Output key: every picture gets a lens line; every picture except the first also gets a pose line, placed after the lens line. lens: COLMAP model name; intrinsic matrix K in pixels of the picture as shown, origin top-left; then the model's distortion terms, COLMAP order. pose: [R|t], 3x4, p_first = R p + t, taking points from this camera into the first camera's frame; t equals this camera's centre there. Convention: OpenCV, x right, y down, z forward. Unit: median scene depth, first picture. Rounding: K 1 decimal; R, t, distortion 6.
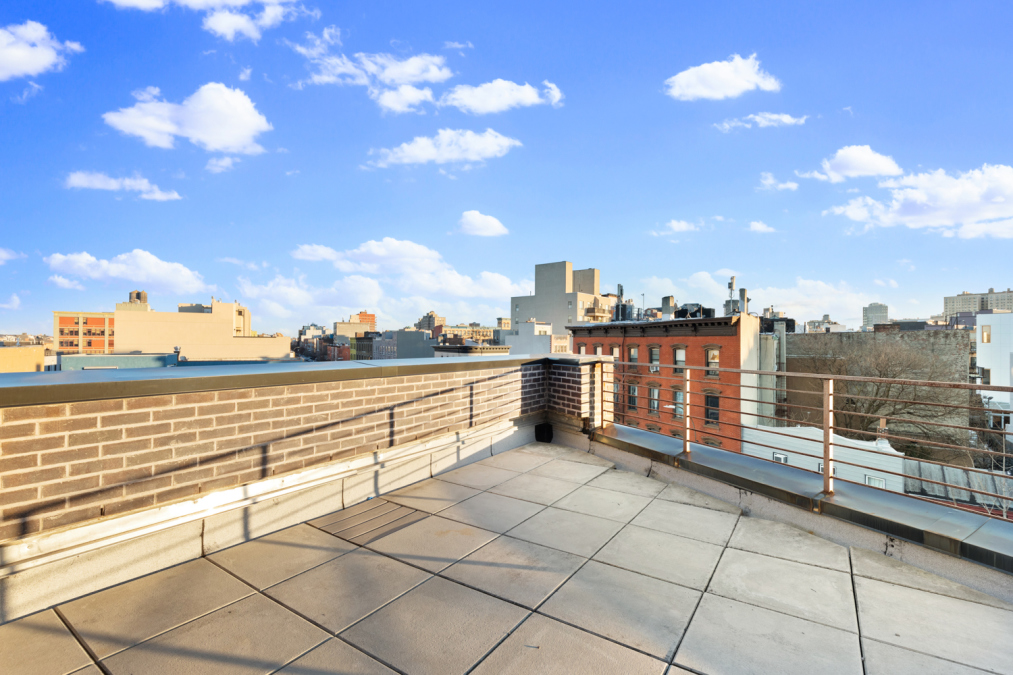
lens RADIAL K [[461.4, 0, 507.2], [0, 461.4, 338.7], [0, 0, 1]] dist [0.001135, -0.000205]
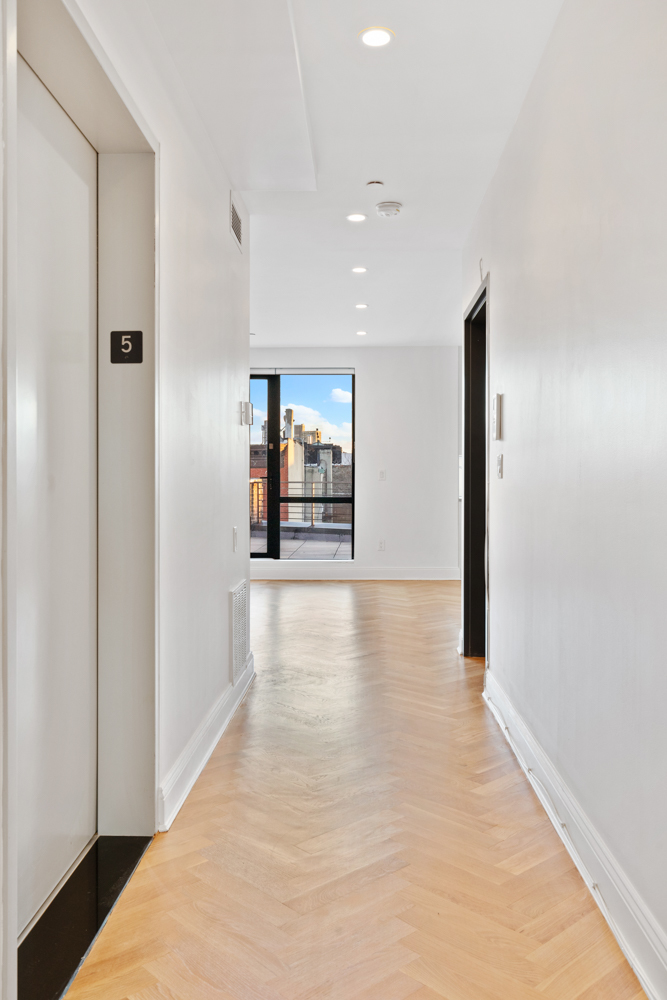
lens RADIAL K [[816.9, 0, 334.0], [0, 816.9, 499.5], [0, 0, 1]] dist [0.001667, 0.000044]
pose [[0.851592, -0.019420, 0.523846, -1.235293], [0.002935, 0.999474, 0.032282, 0.022363], [-0.524197, -0.025954, 0.851201, -1.827182]]
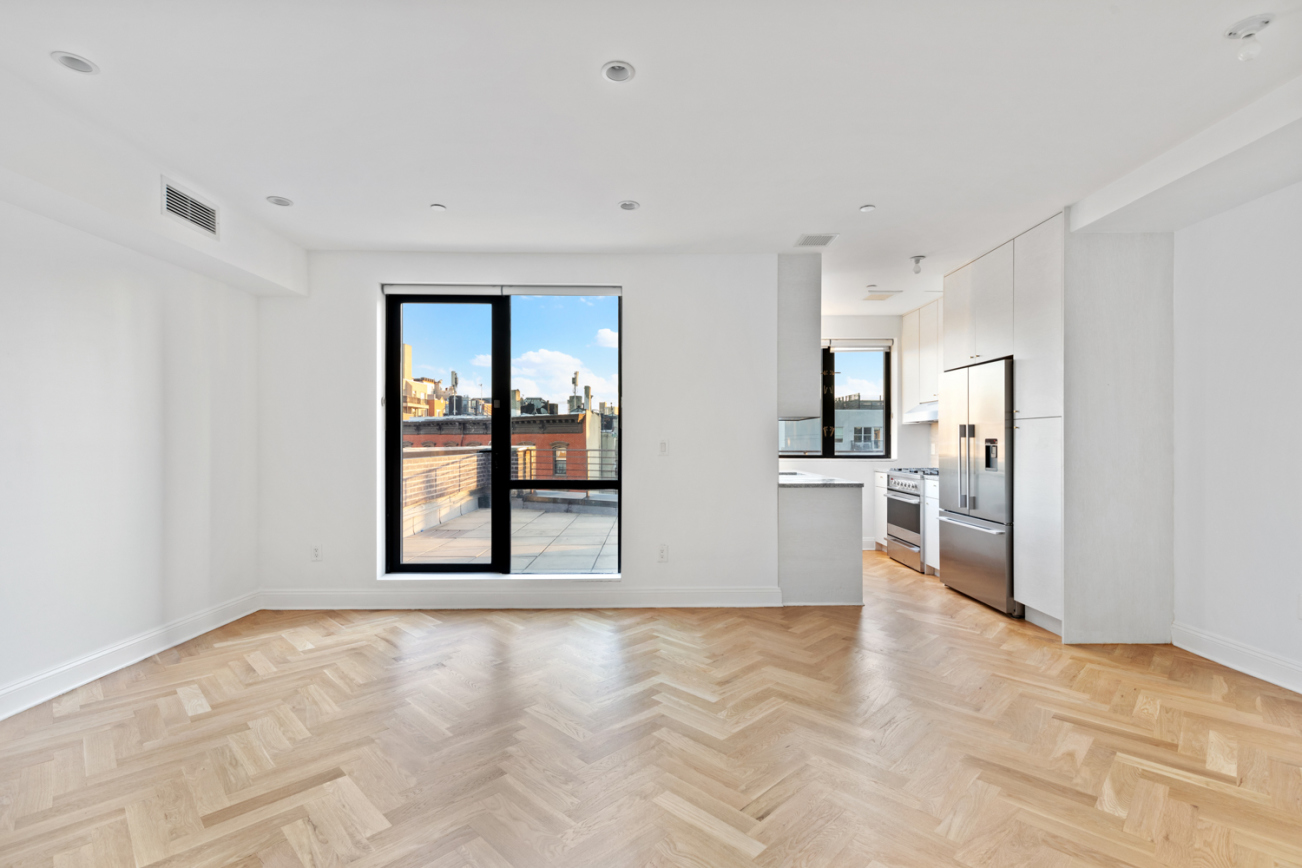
lens RADIAL K [[593.0, 0, 653.3], [0, 593.0, 436.9], [0, 0, 1]] dist [0.001135, -0.000205]
pose [[0.827339, 0.000326, 0.561703, -0.647454], [-0.000268, 1.000000, -0.000186, 0.009619], [-0.561703, 0.000003, 0.827339, -0.982110]]
